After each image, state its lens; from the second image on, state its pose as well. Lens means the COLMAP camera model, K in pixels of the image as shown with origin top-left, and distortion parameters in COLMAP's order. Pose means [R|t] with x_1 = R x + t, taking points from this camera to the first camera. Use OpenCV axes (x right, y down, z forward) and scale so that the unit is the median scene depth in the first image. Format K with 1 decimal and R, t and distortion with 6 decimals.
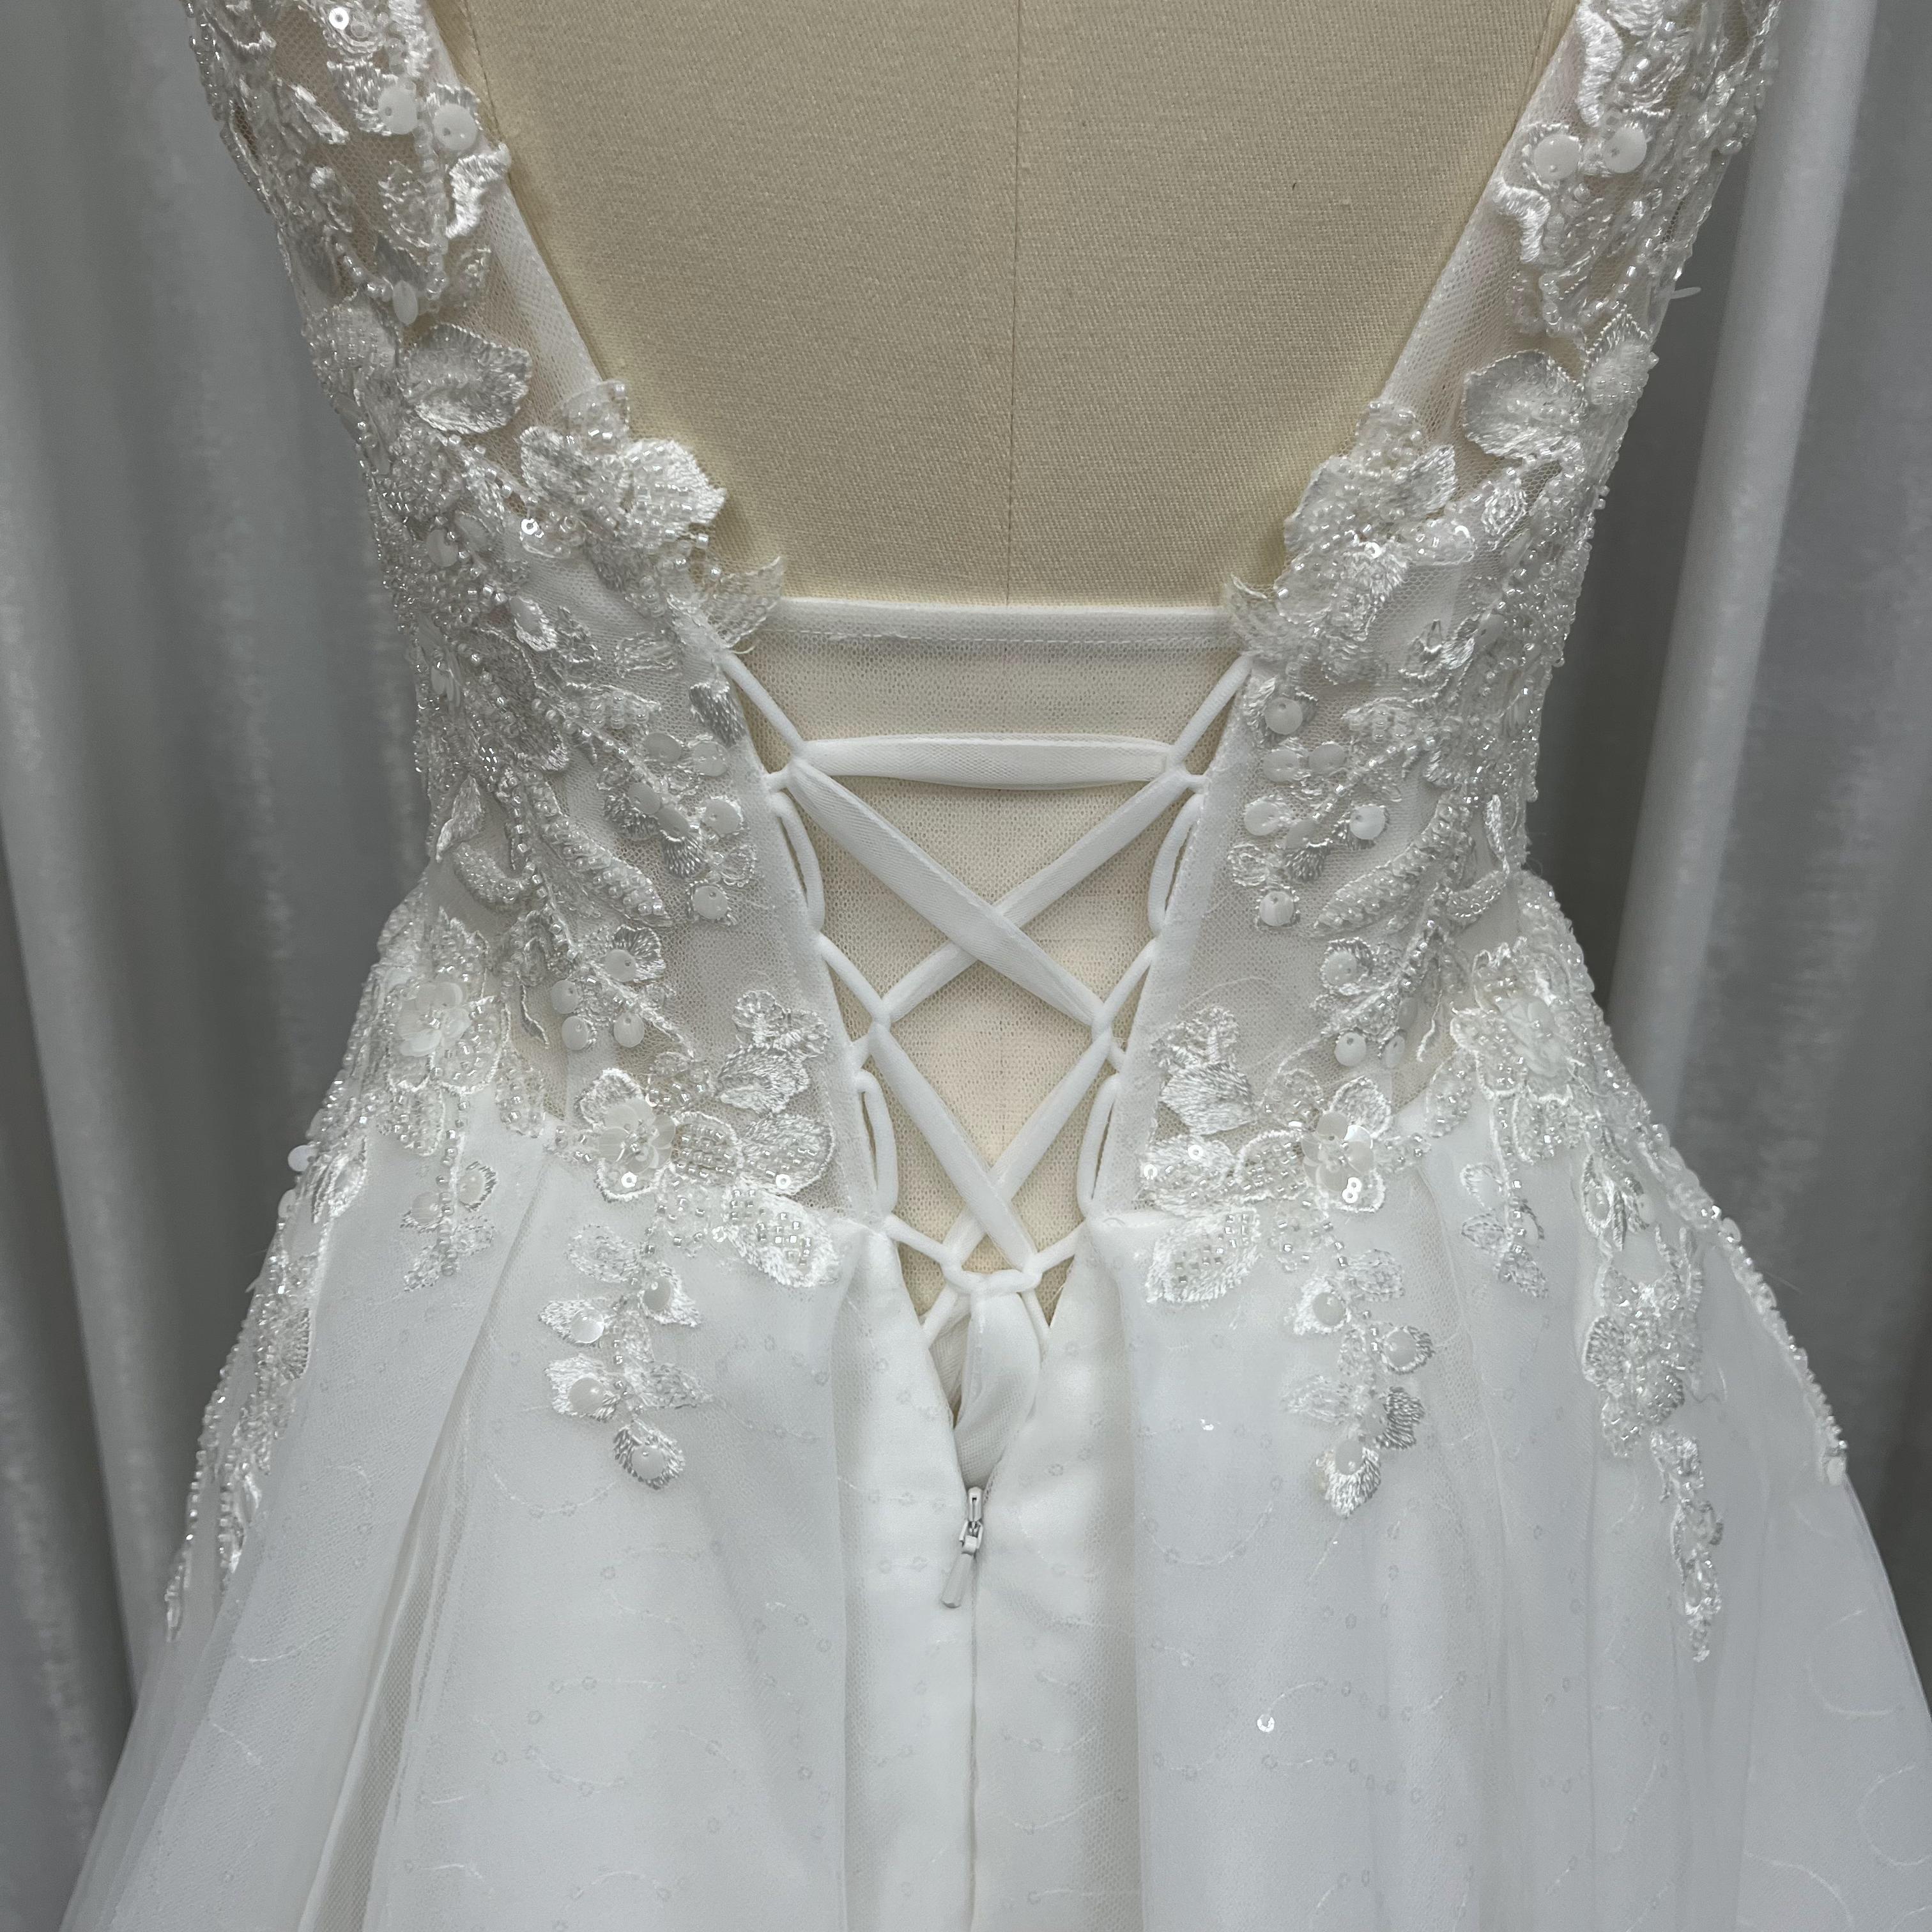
lens RADIAL K [[1978.6, 0, 1006.8], [0, 1978.6, 960.0], [0, 0, 1]] dist [0.070057, -0.113172]
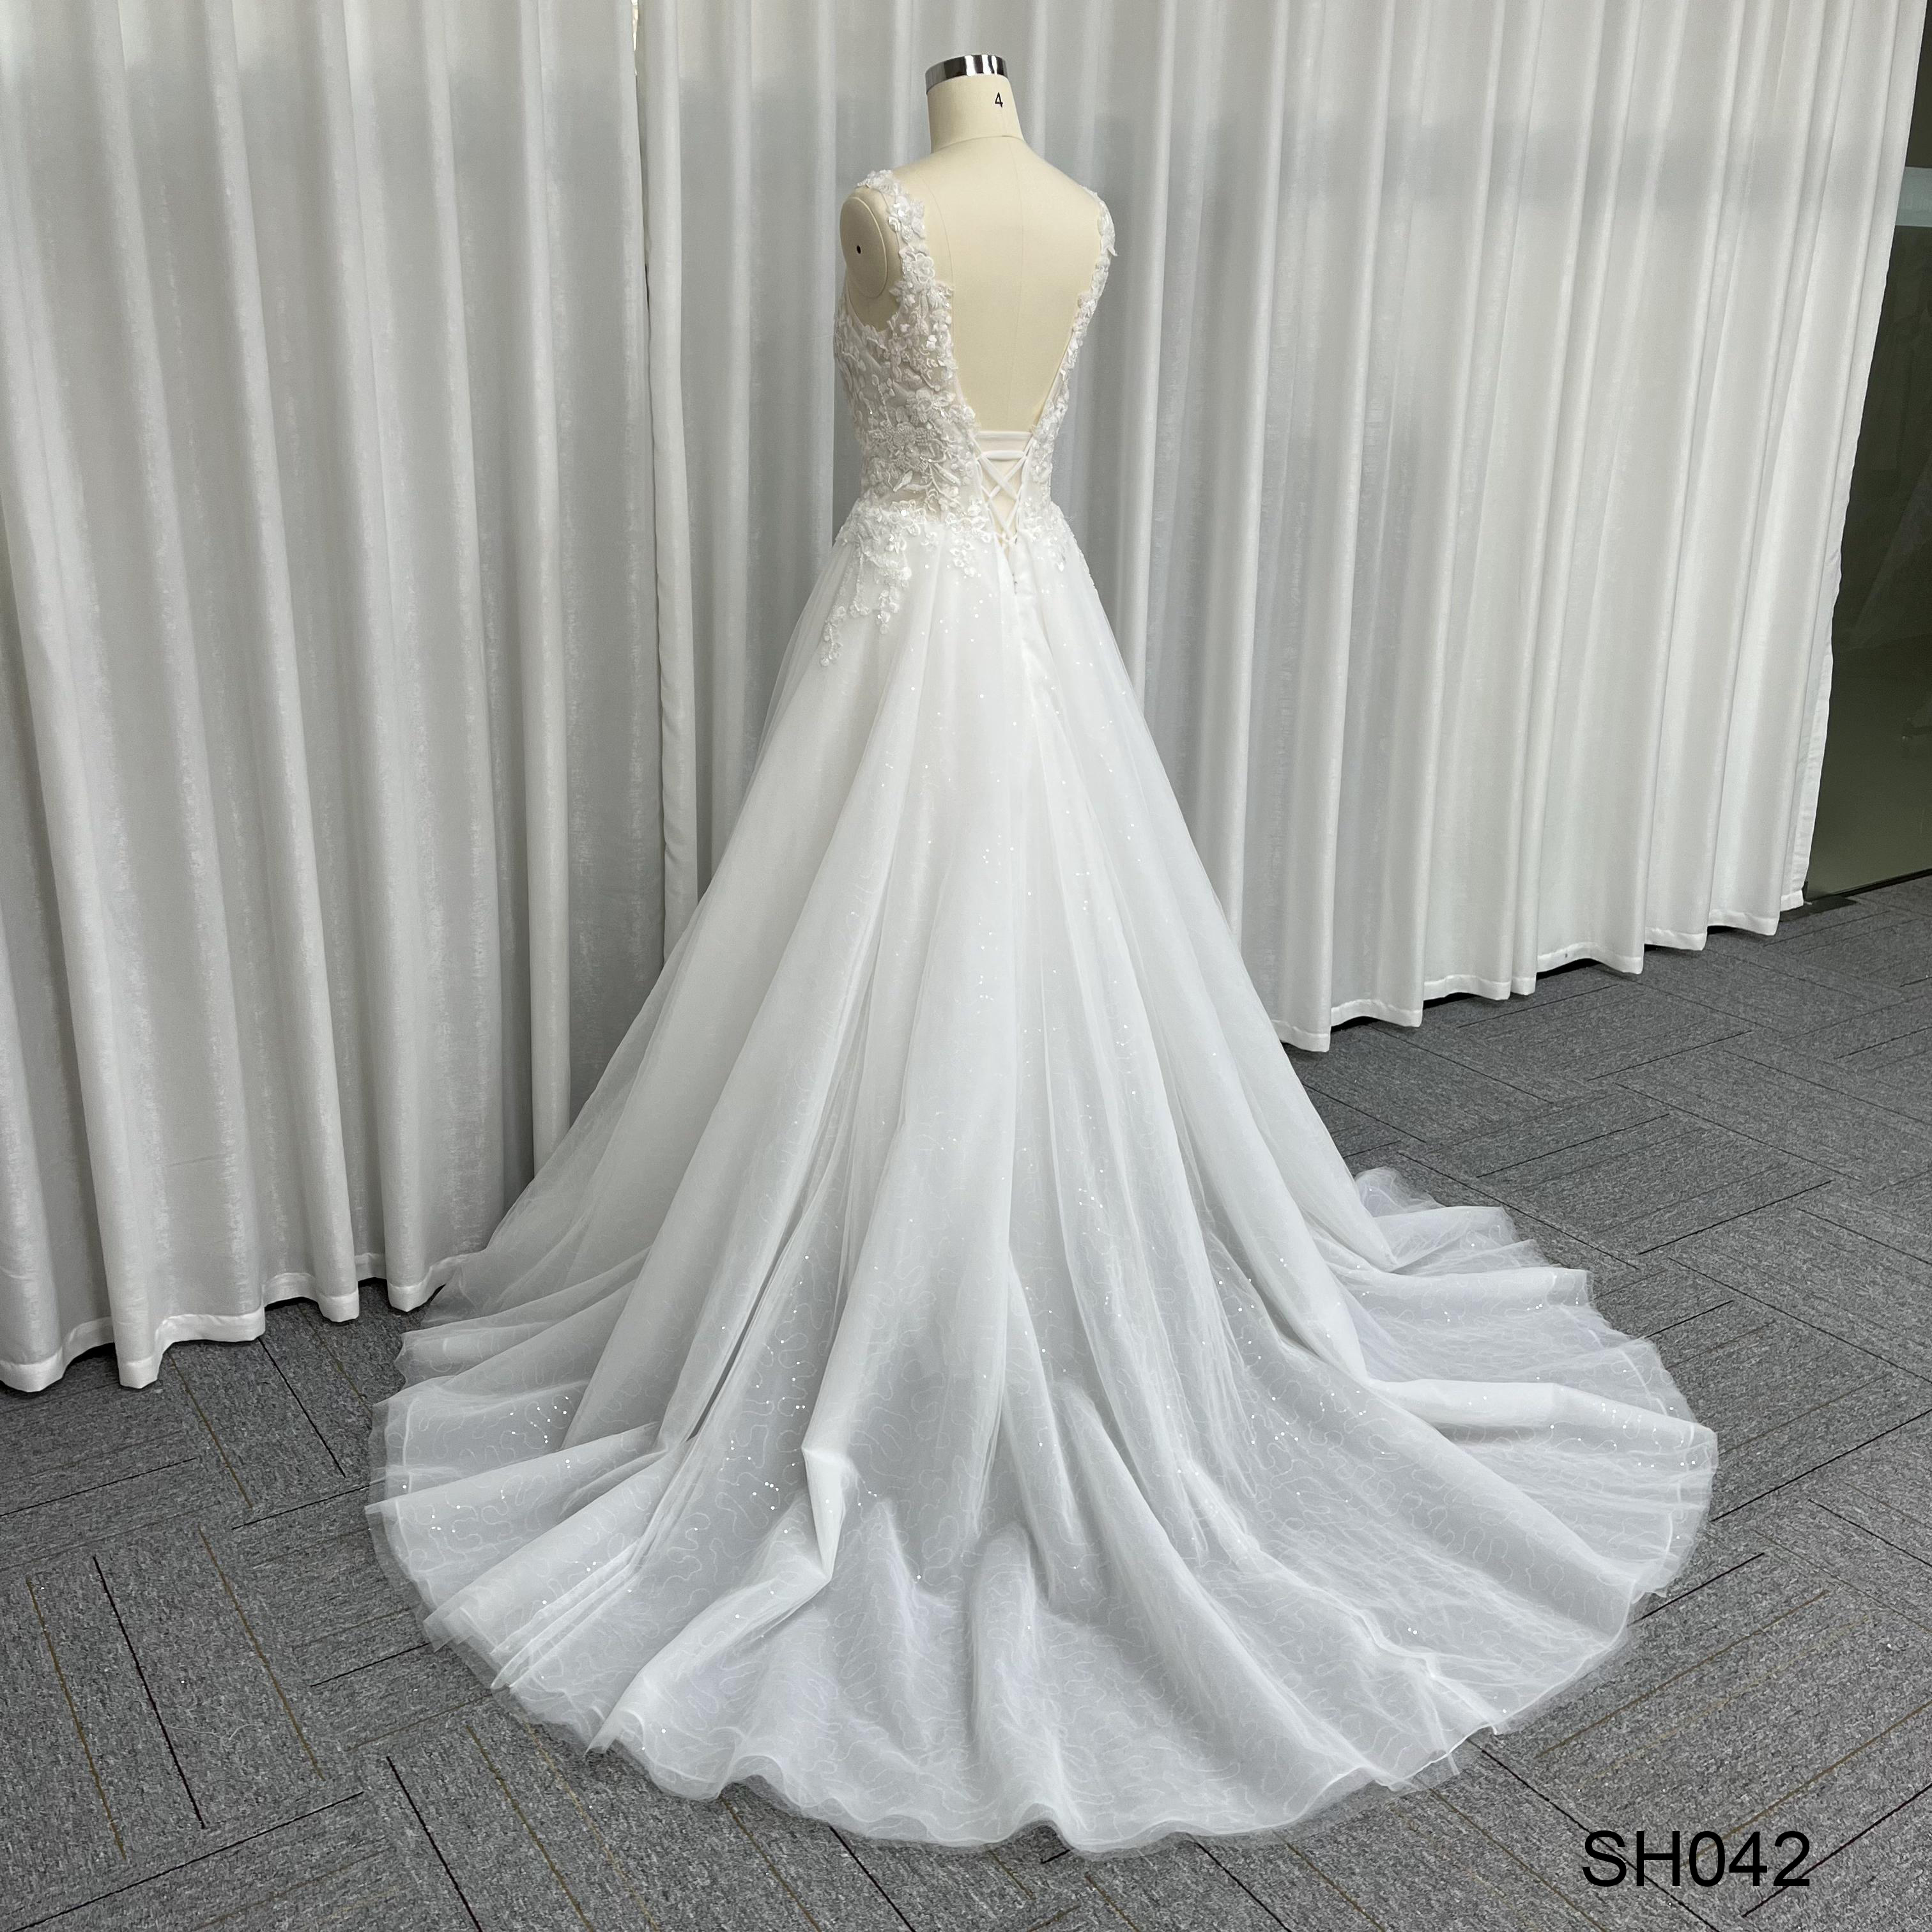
lens RADIAL K [[2009.4, 0, 971.7], [0, 2009.4, 953.7], [0, 0, 1]] dist [0.018578, -0.010214]
pose [[0.824635, -0.174377, 0.538117, -3.841624], [0.233996, 0.971248, -0.043853, 1.717952], [-0.514998, 0.162080, 0.841729, -4.165634]]
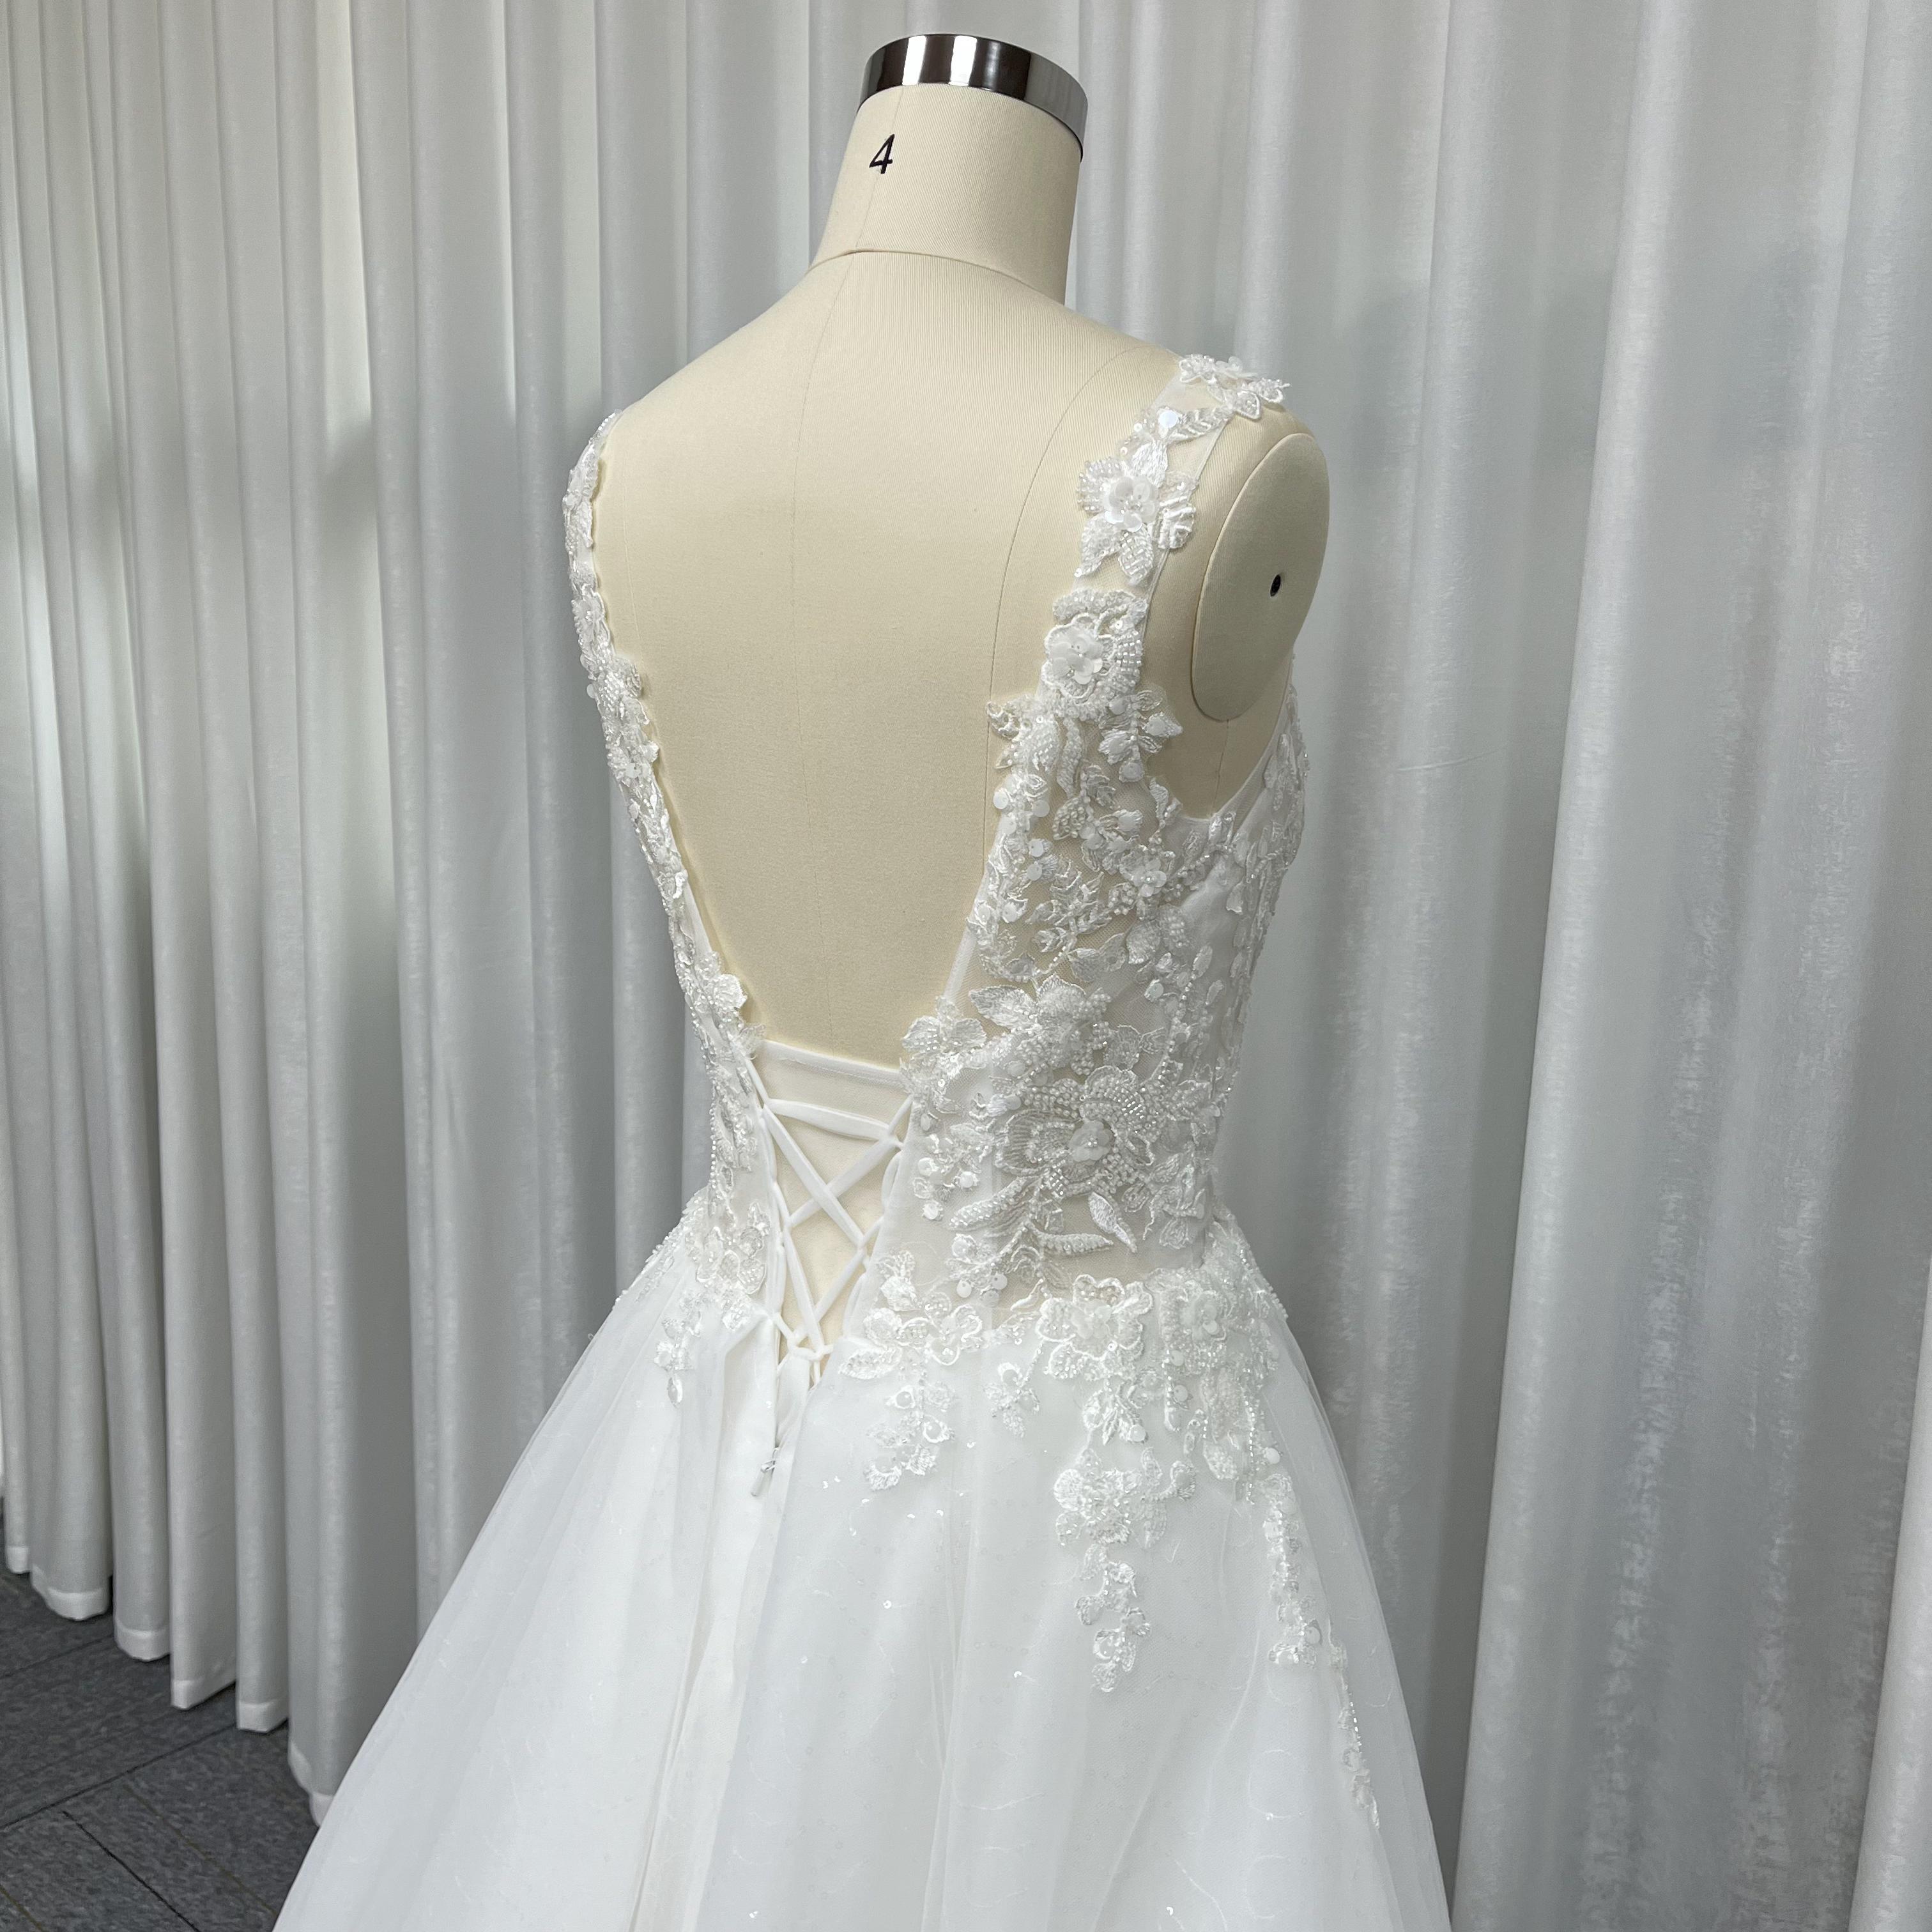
lens RADIAL K [[1968.2, 0, 851.5], [0, 1968.2, 964.4], [0, 0, 1]] dist [0.071067, -0.005744]
pose [[0.753003, 0.121447, -0.646712, 1.458580], [-0.270031, 0.953285, -0.135394, 0.032951], [0.600058, 0.276585, 0.750621, -0.778077]]
